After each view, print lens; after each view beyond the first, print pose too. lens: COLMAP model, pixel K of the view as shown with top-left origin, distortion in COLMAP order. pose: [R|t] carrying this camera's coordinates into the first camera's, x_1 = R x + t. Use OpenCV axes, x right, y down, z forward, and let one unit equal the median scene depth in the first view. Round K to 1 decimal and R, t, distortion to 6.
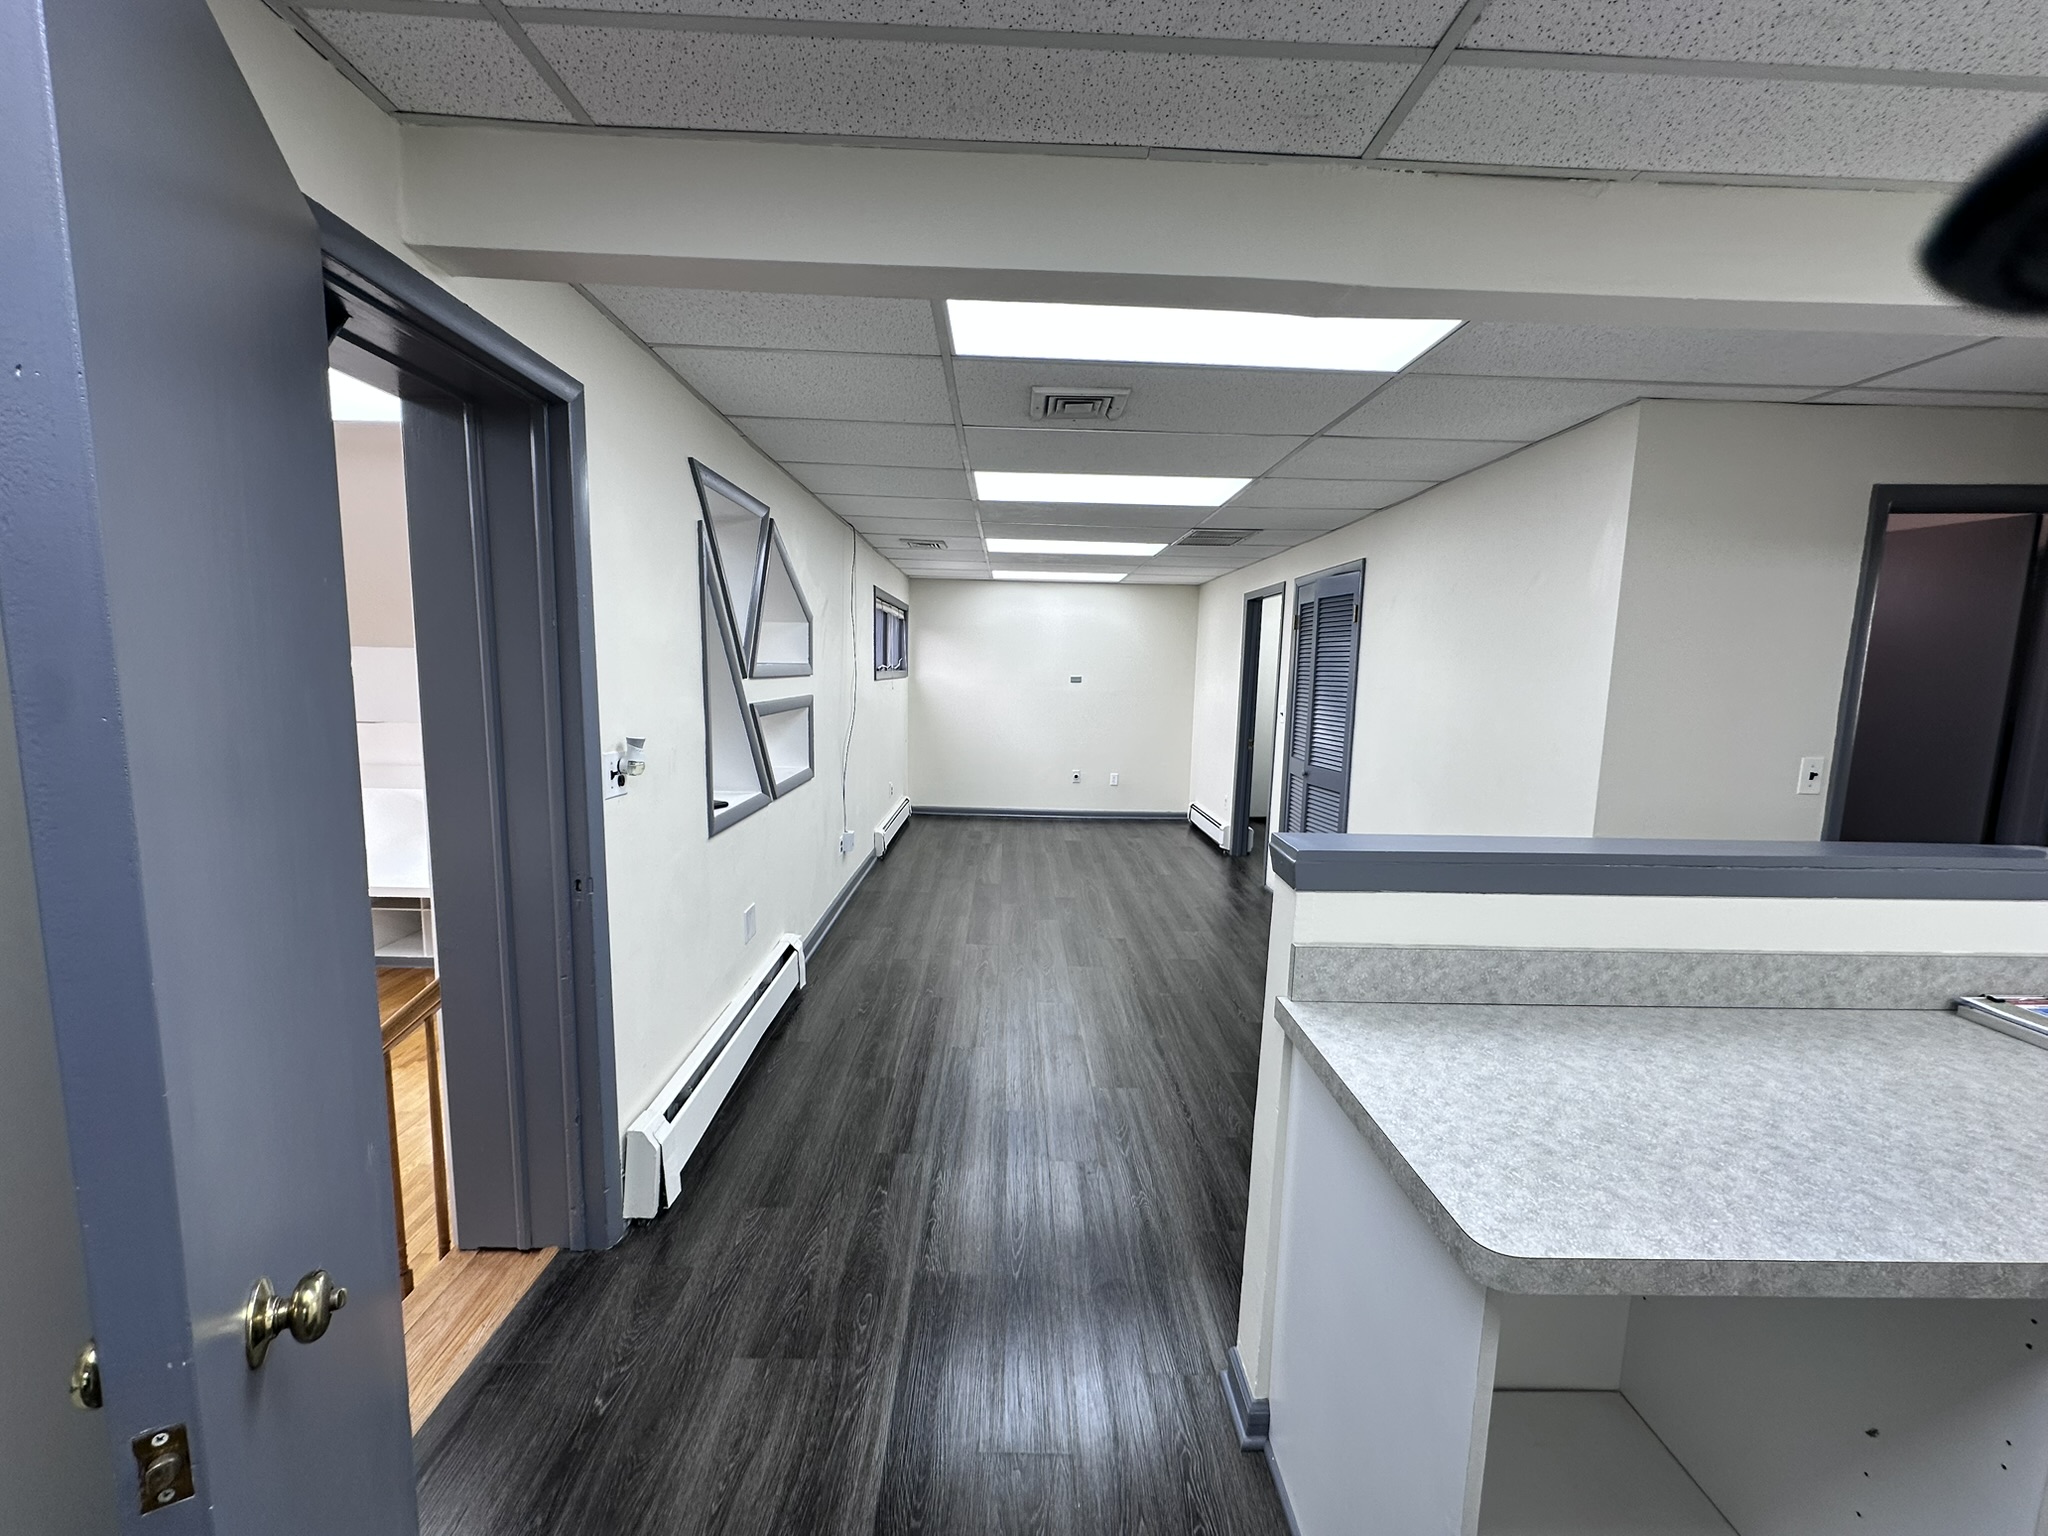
lens RADIAL K [[814.5, 0, 1023.2], [0, 814.5, 765.2], [0, 0, 1]] dist [-0.000685, 0.000447]
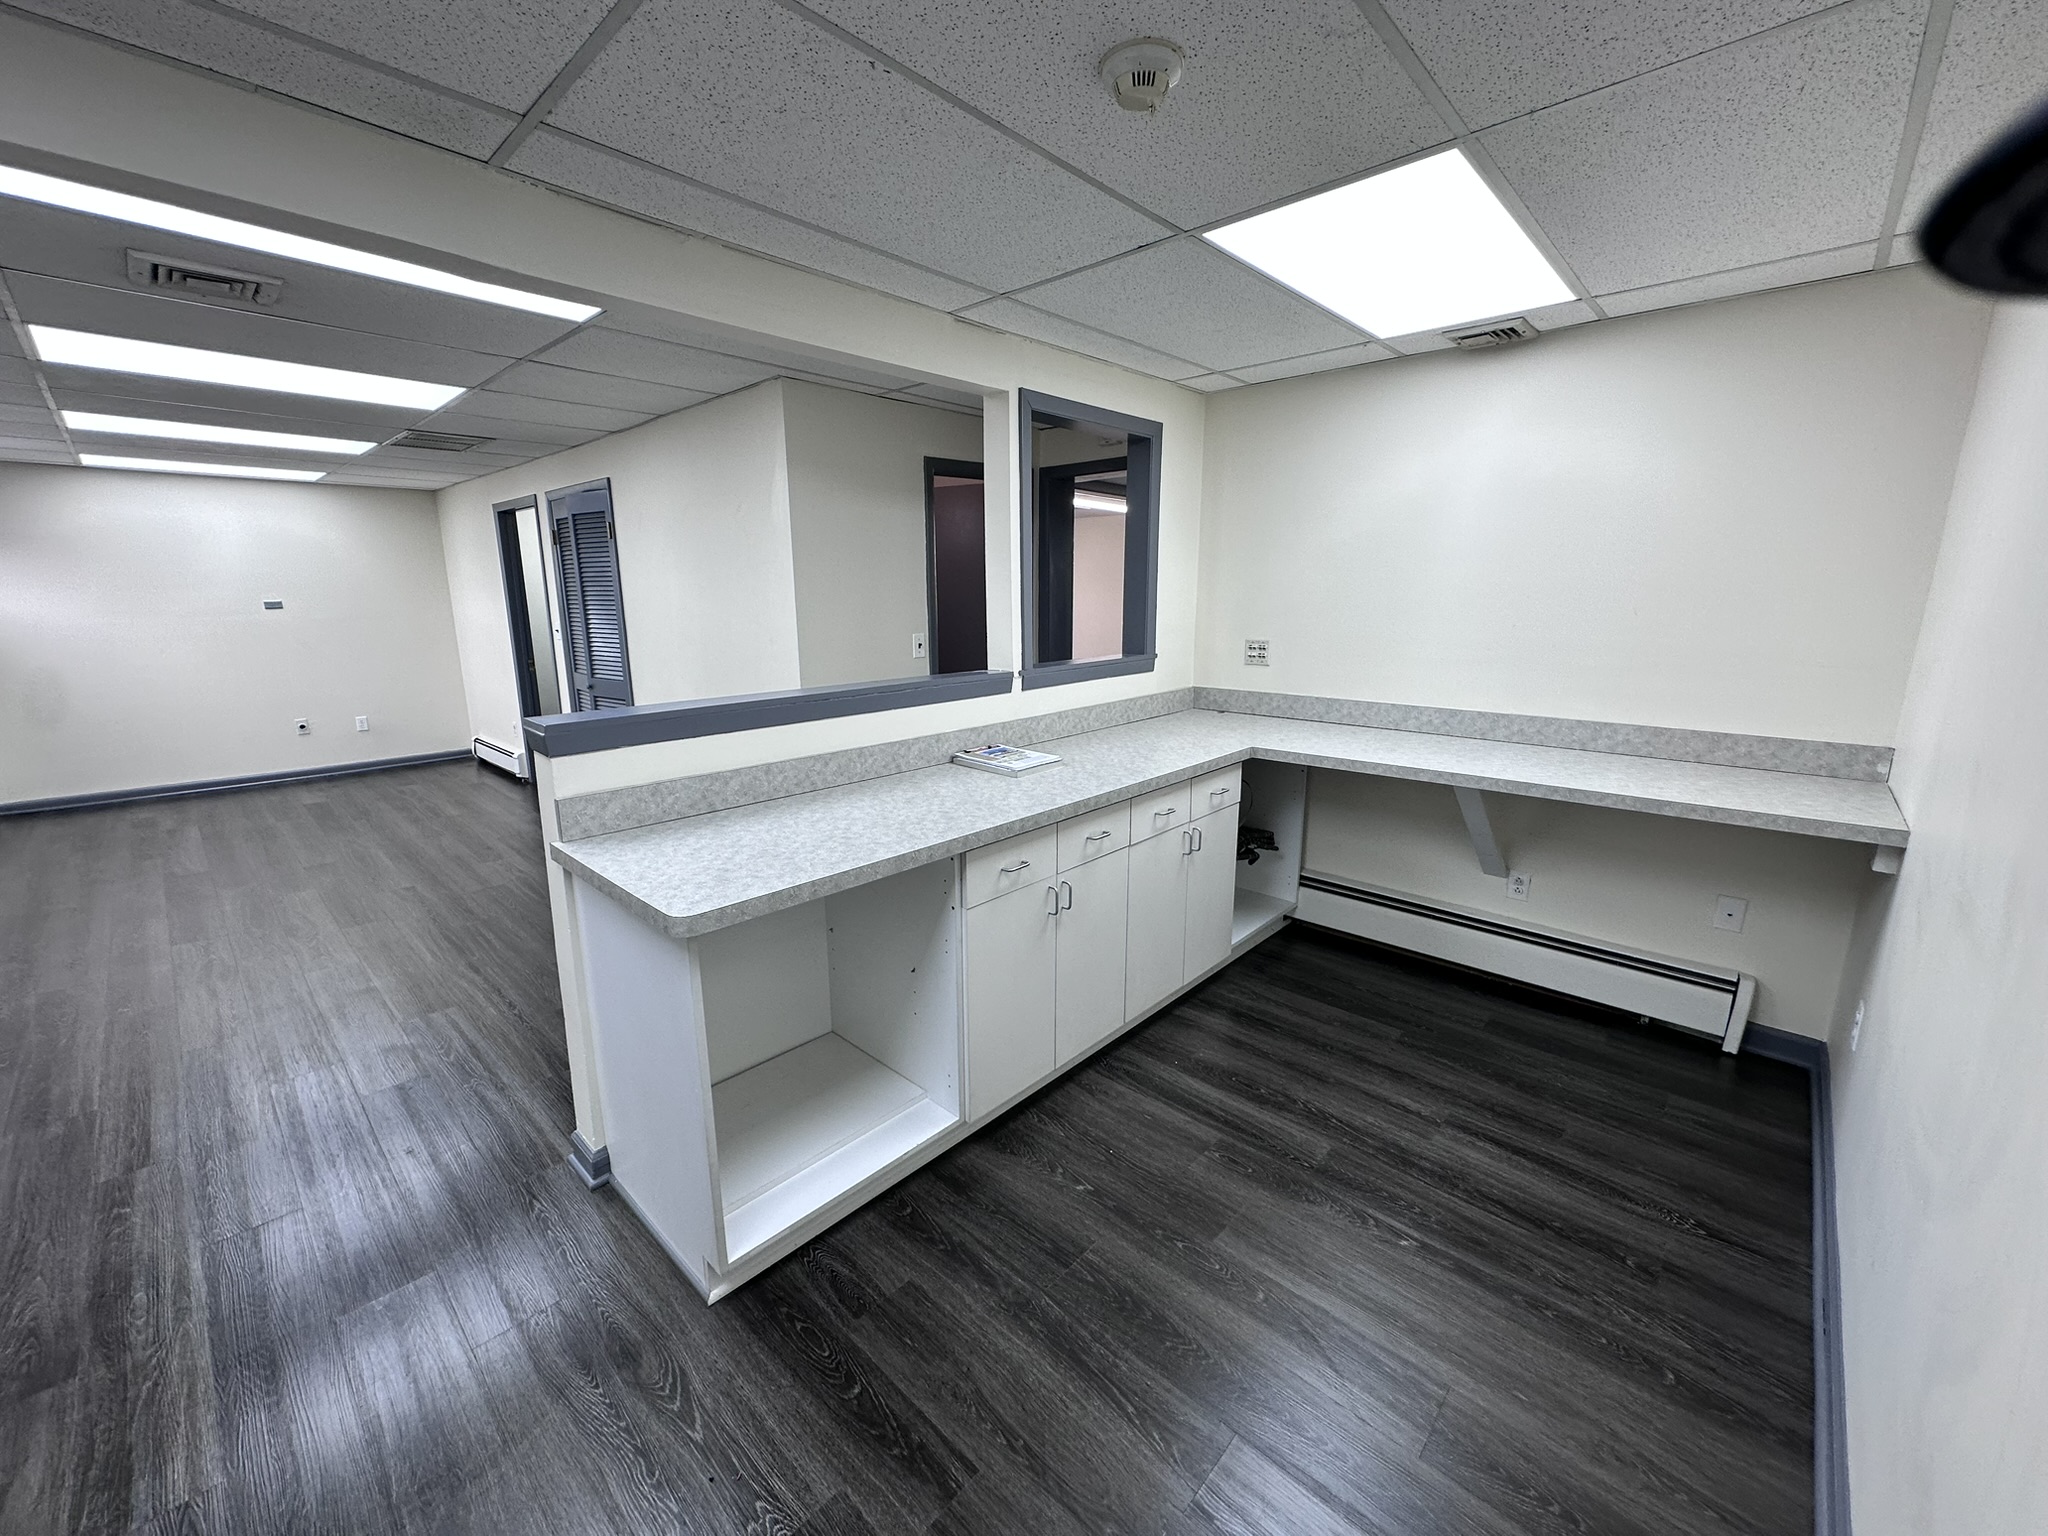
lens RADIAL K [[814.5, 0, 1019.4], [0, 814.5, 766.4], [0, 0, 1]] dist [-0.000685, 0.000447]
pose [[0.697098, -0.178156, 0.694488, -0.013161], [0.106782, 0.983631, 0.145146, 0.019375], [-0.708979, -0.027023, 0.704712, -0.134643]]
